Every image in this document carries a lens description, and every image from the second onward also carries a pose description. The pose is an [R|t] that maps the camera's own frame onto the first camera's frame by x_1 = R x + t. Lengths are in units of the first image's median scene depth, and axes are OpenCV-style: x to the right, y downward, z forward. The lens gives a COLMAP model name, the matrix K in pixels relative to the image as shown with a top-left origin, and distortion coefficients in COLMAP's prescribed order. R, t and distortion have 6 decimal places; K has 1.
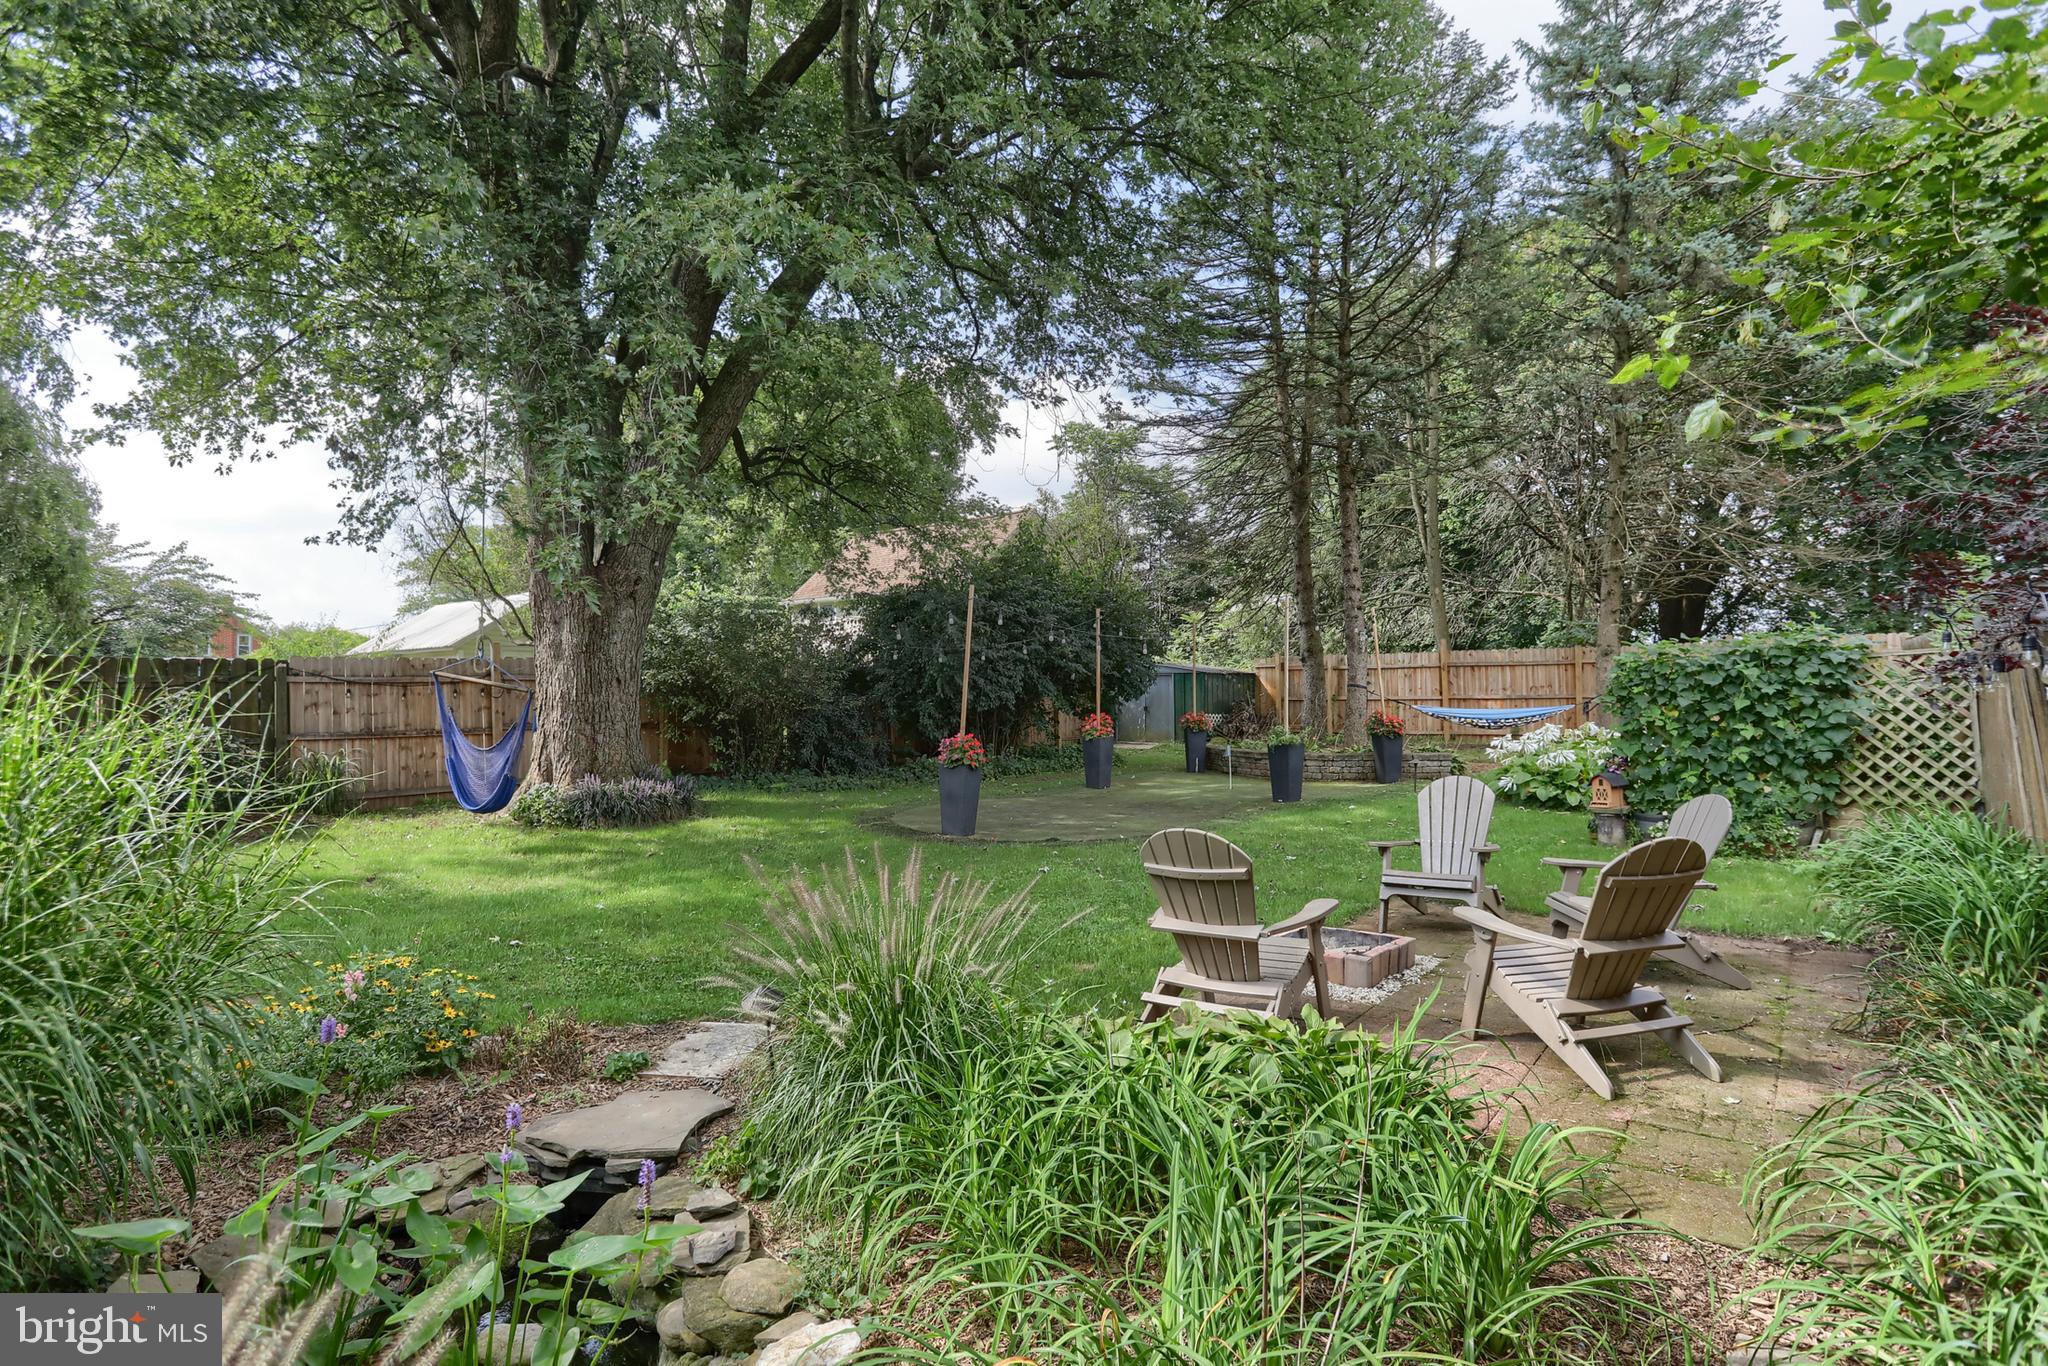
lens RADIAL K [[1026.1, 0, 1029.4], [0, 1026.1, 693.3], [0, 0, 1]] dist [-0.016503, 0.005739]
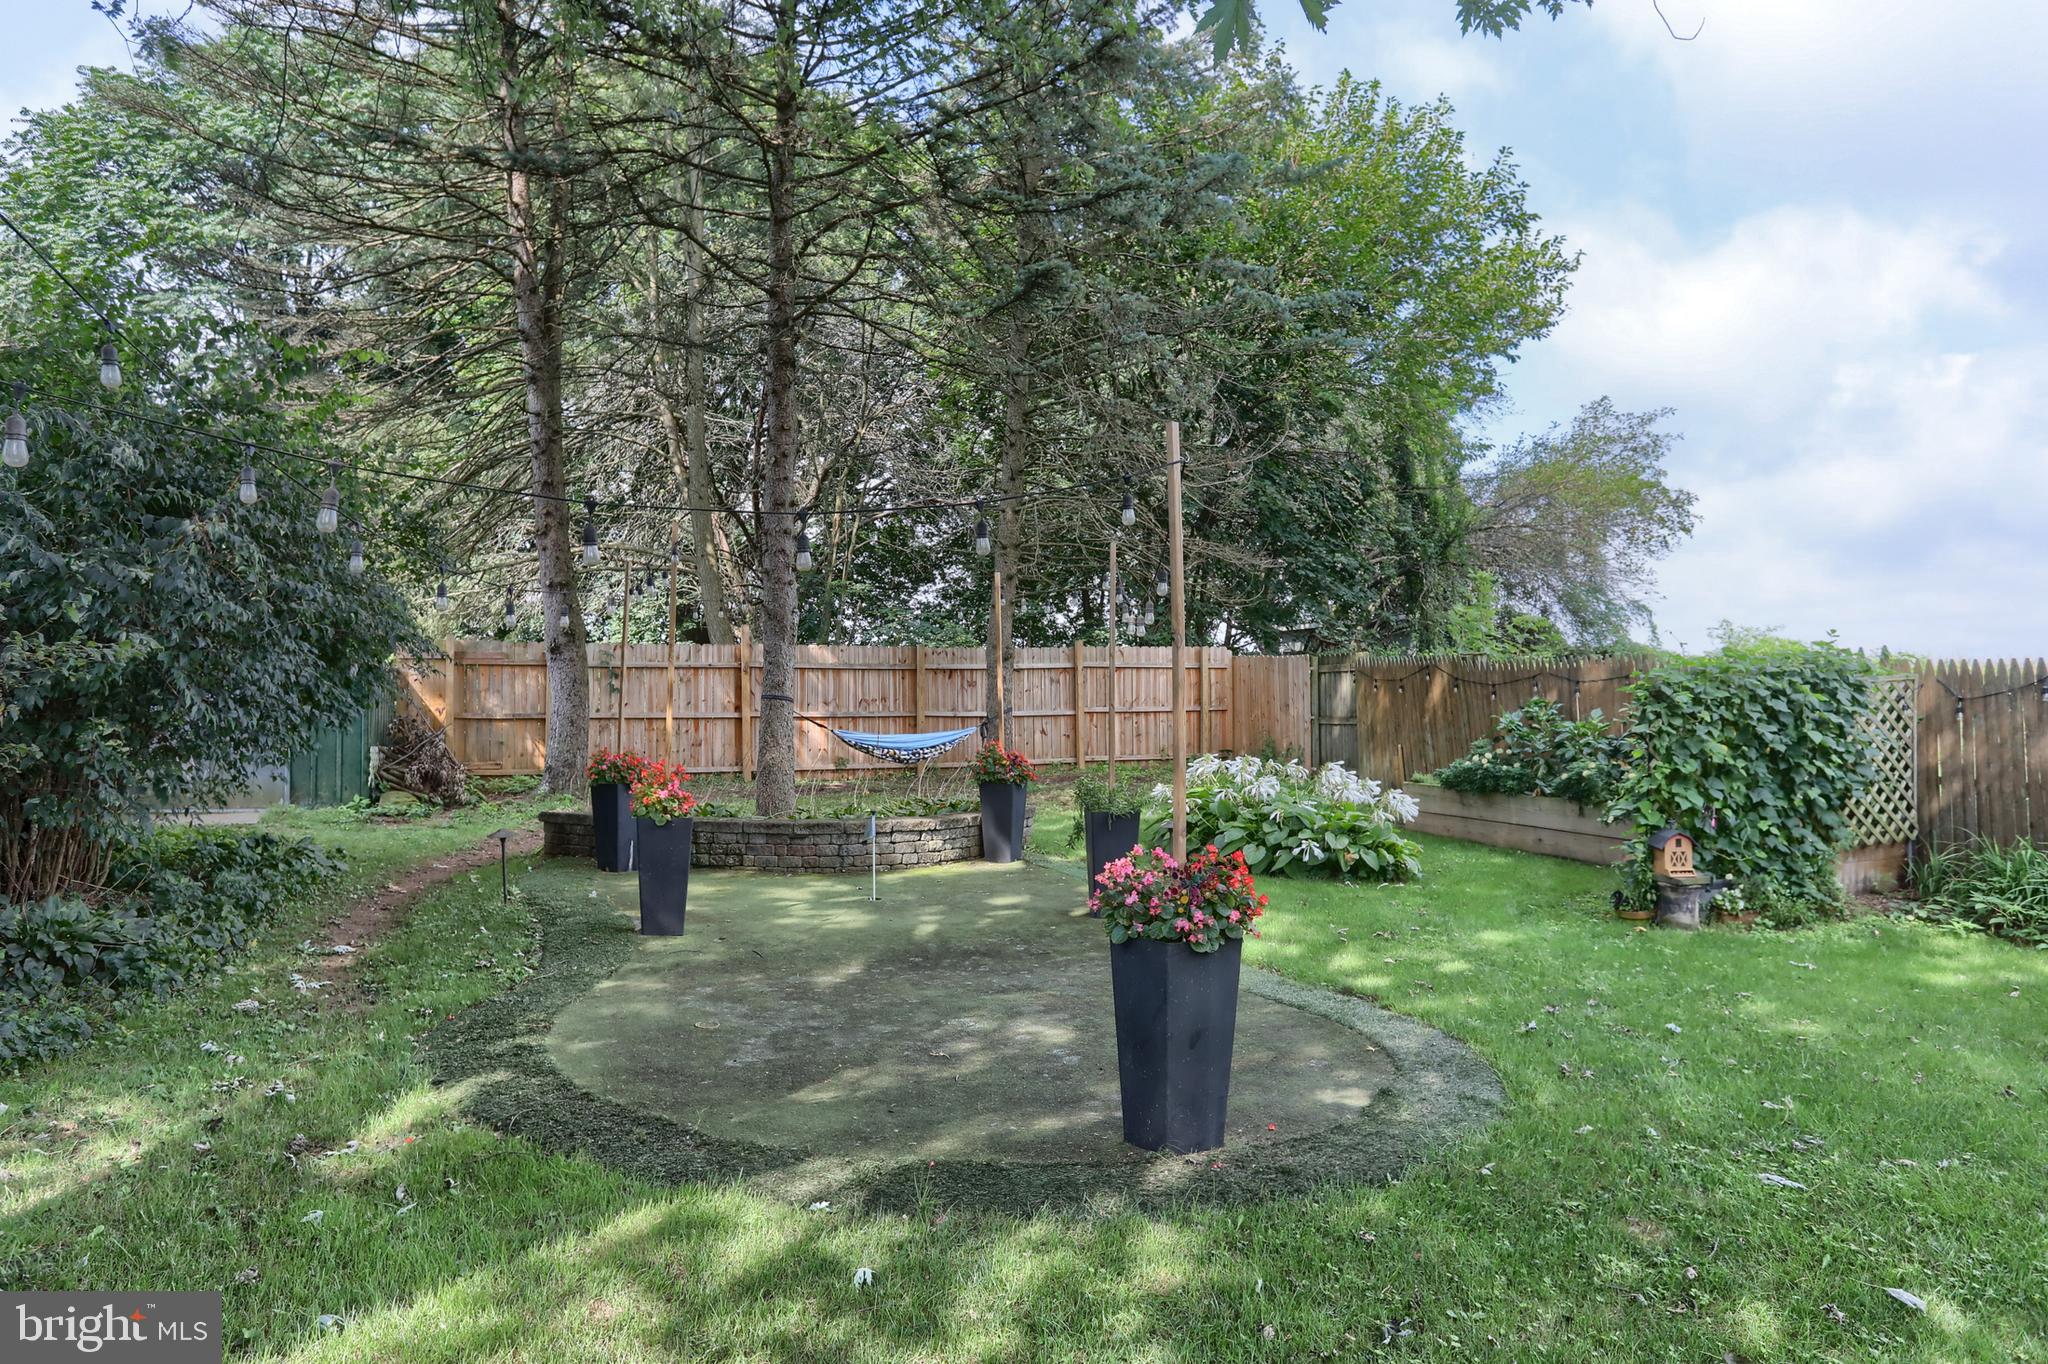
lens RADIAL K [[1330.8, 0, 1019.4], [0, 1330.8, 688.0], [0, 0, 1]] dist [-0.036407, 0.002459]
pose [[0.522503, 0.015494, 0.852497, -0.496949], [-0.009804, 0.999878, -0.012164, -0.009037], [-0.852581, -0.002002, 0.522591, 0.870272]]
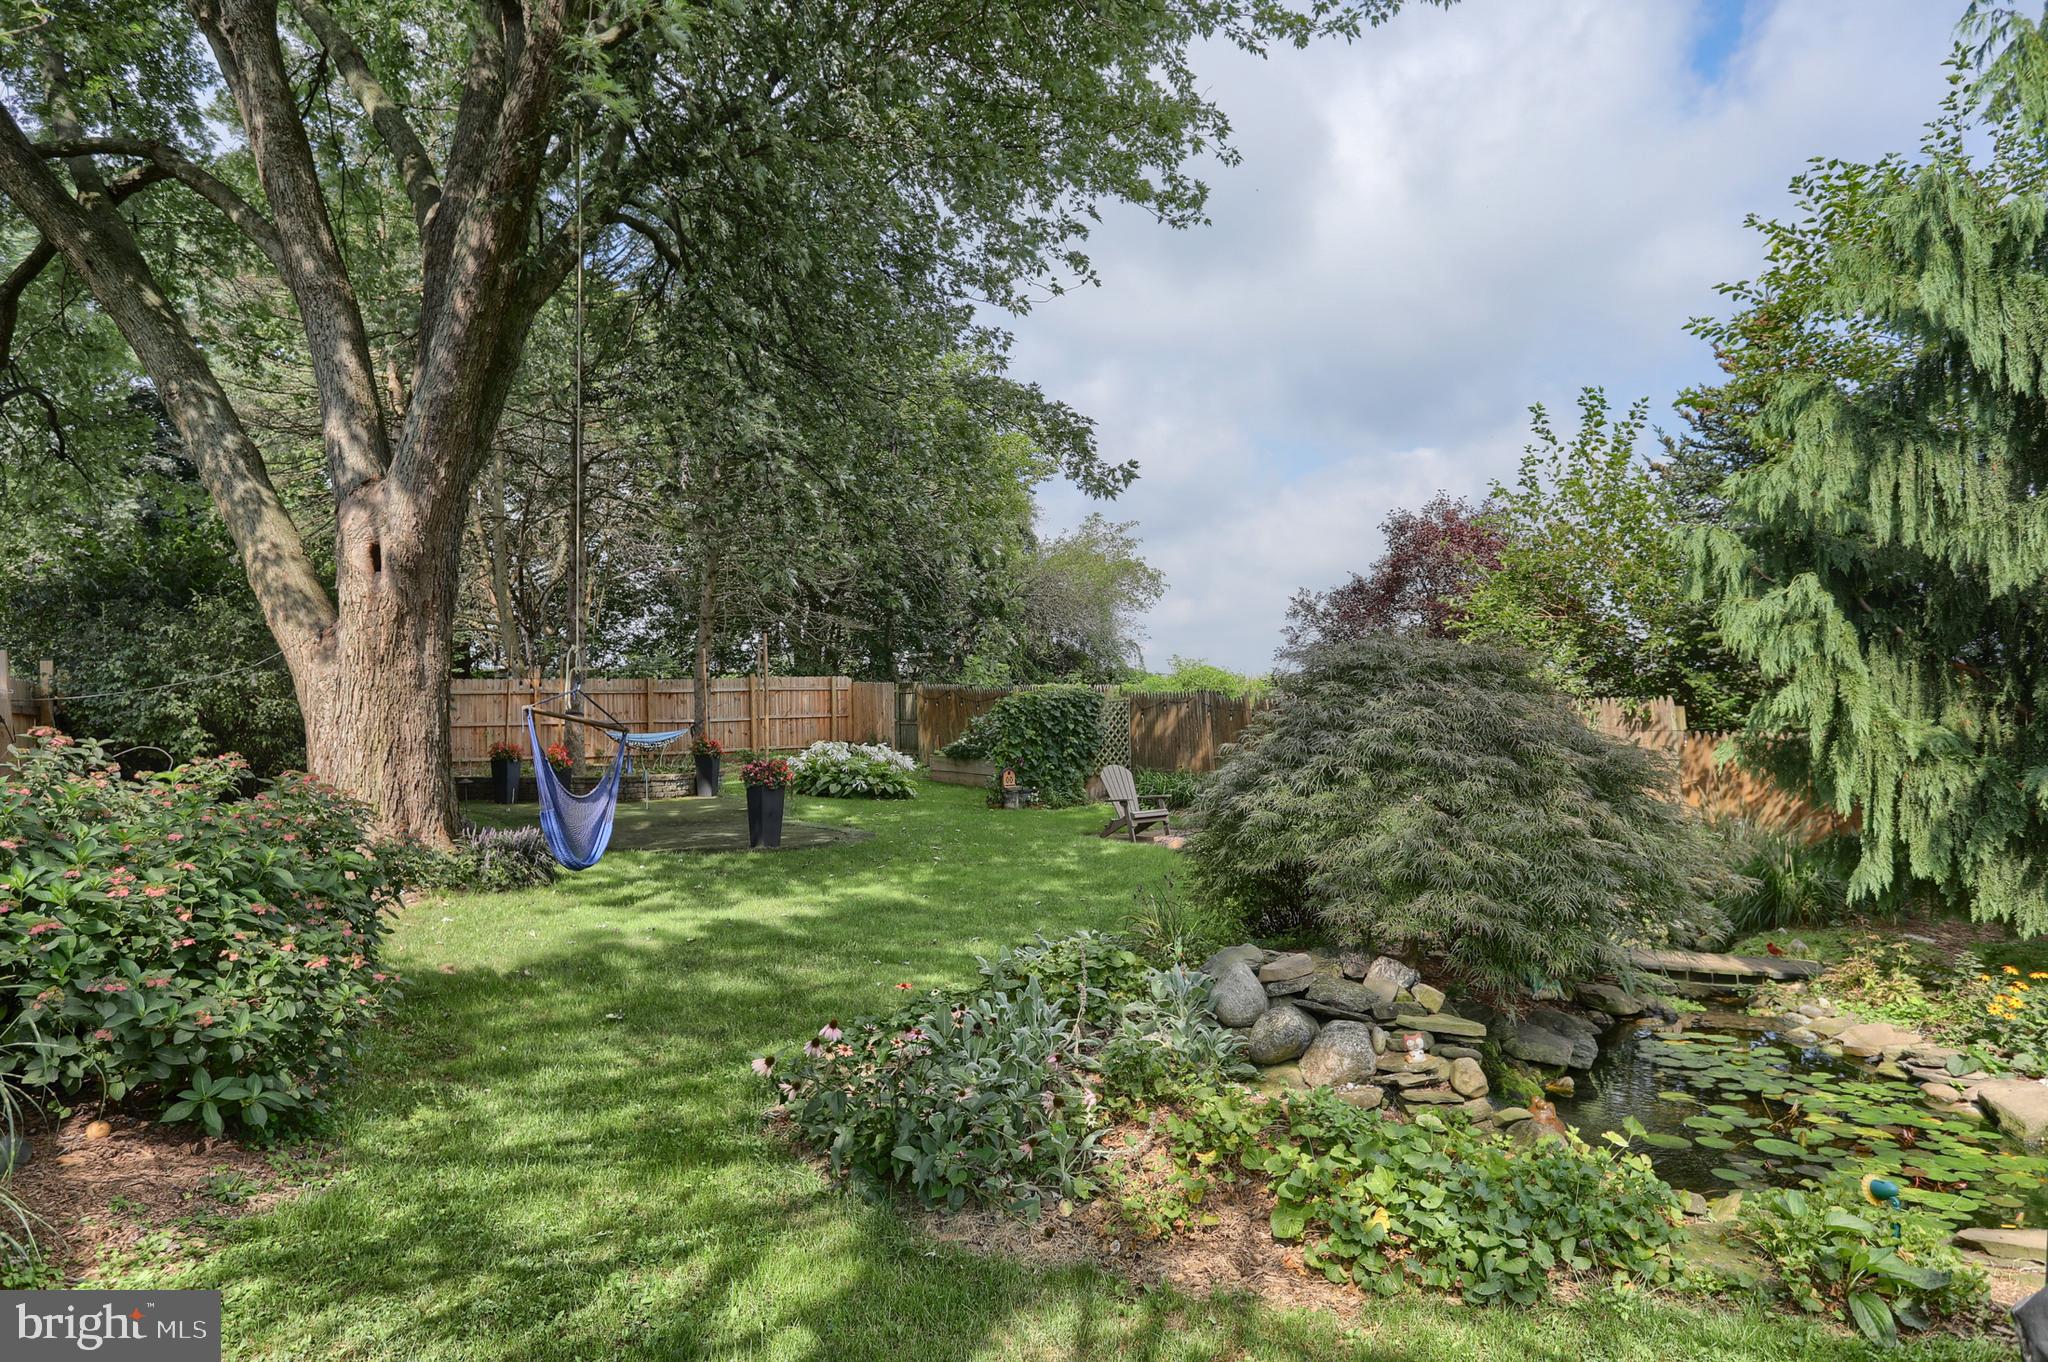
lens RADIAL K [[1305.3, 0, 1015.0], [0, 1305.3, 676.2], [0, 0, 1]] dist [-0.016343, 0.003568]
pose [[0.315204, 0.022700, 0.948753, -1.481993], [0.002509, 0.999690, -0.024752, -0.020798], [-0.949021, 0.010182, 0.315049, 0.277106]]
